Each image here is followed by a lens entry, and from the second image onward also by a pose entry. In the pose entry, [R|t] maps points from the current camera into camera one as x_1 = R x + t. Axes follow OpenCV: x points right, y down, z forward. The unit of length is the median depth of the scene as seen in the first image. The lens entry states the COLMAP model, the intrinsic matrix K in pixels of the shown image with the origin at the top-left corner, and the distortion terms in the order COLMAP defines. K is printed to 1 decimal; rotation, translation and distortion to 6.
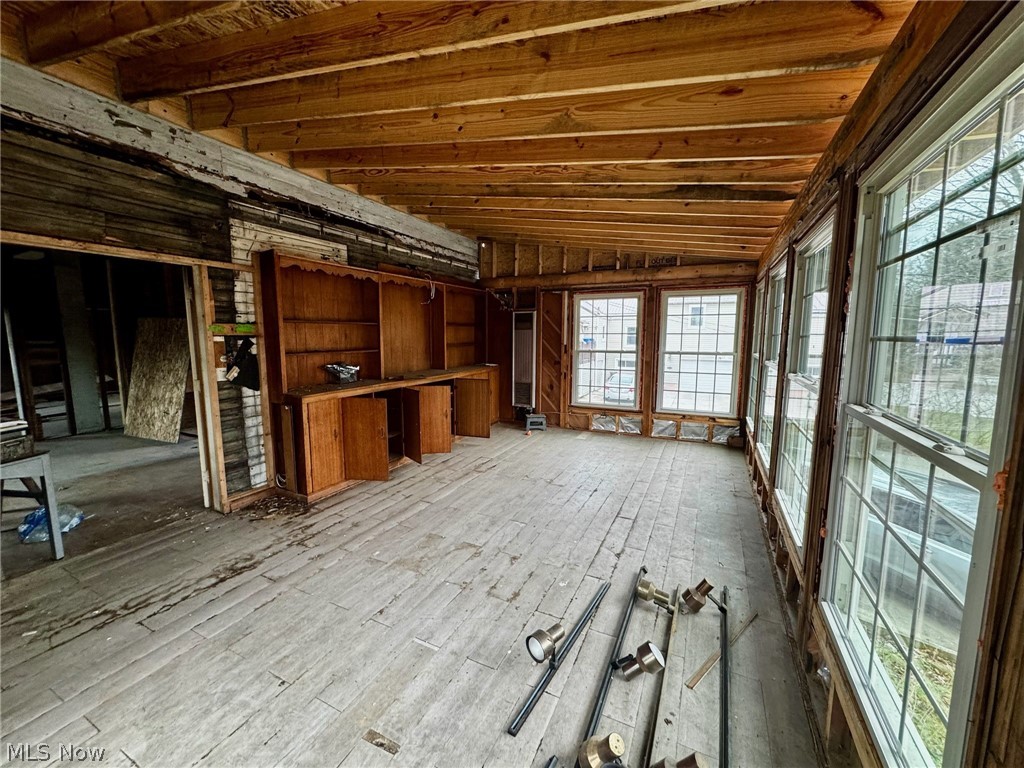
lens RADIAL K [[406.8, 0, 512.0], [0, 406.8, 384.0], [0, 0, 1]] dist [-0.000843, 0.000128]
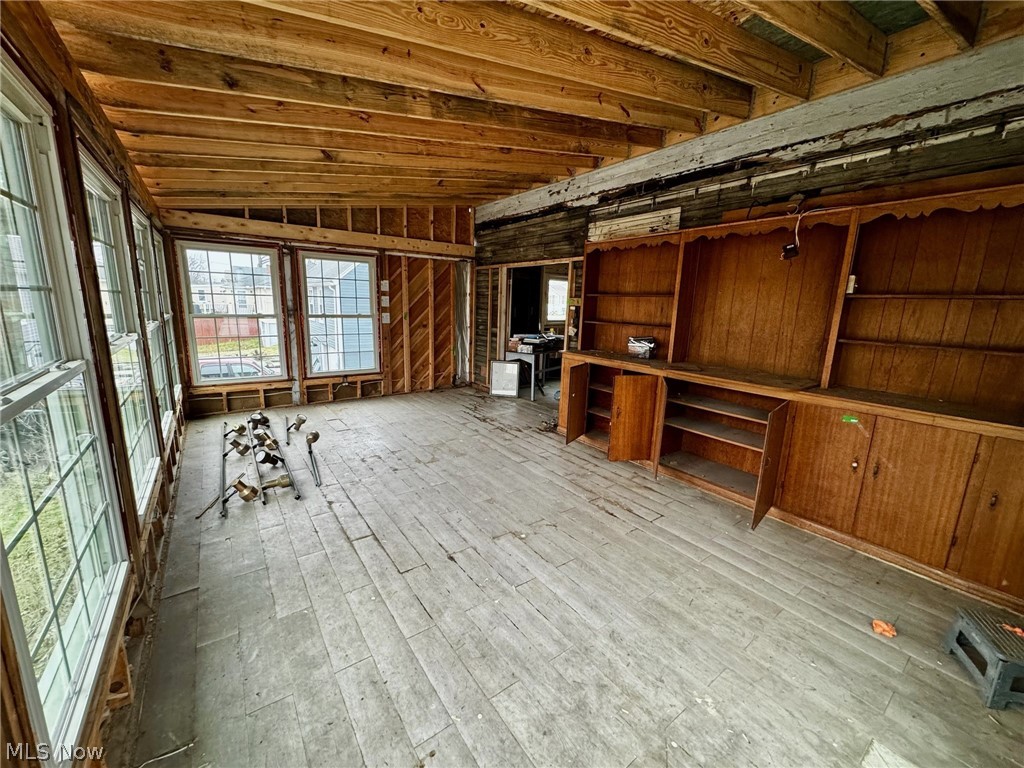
lens RADIAL K [[406.8, 0, 512.0], [0, 406.8, 384.0], [0, 0, 1]] dist [-0.000843, 0.000128]
pose [[-0.466865, 0.157601, -0.870172, 0.592572], [-0.142648, 0.957684, 0.249985, -0.142321], [0.872748, 0.240838, -0.424628, 1.153858]]
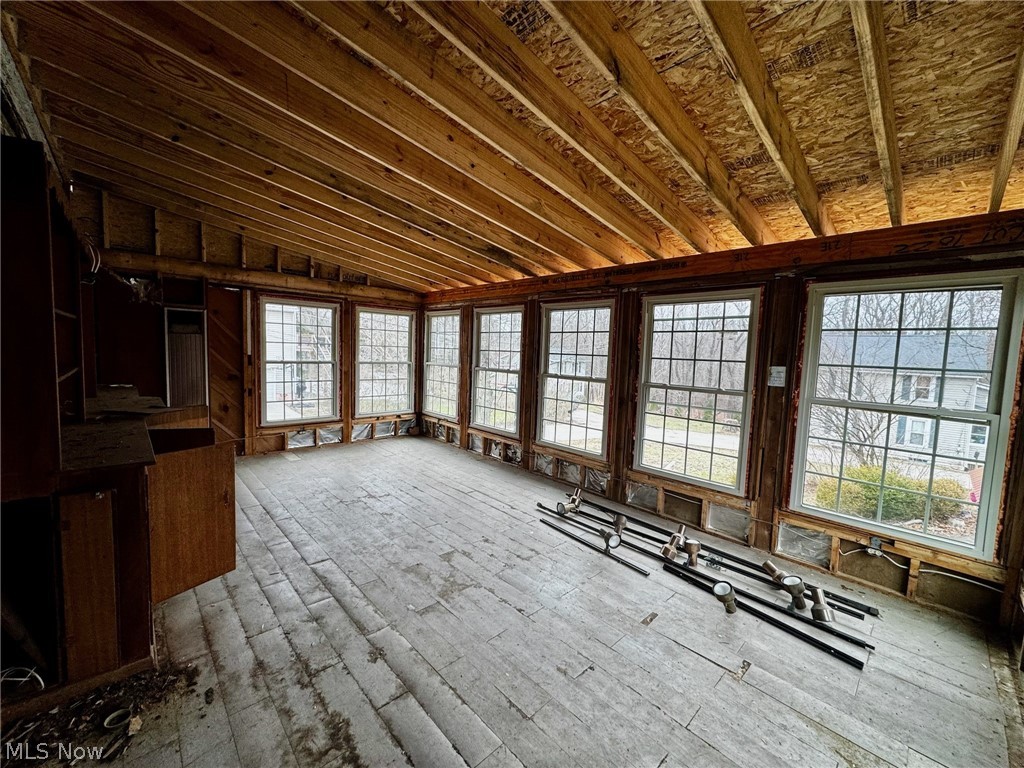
lens RADIAL K [[406.8, 0, 512.0], [0, 406.8, 384.0], [0, 0, 1]] dist [-0.000843, 0.000128]
pose [[0.351057, -0.066454, 0.933993, -0.655159], [0.080126, 0.995952, 0.040745, -0.040993], [-0.932920, 0.060534, 0.354960, 0.305761]]
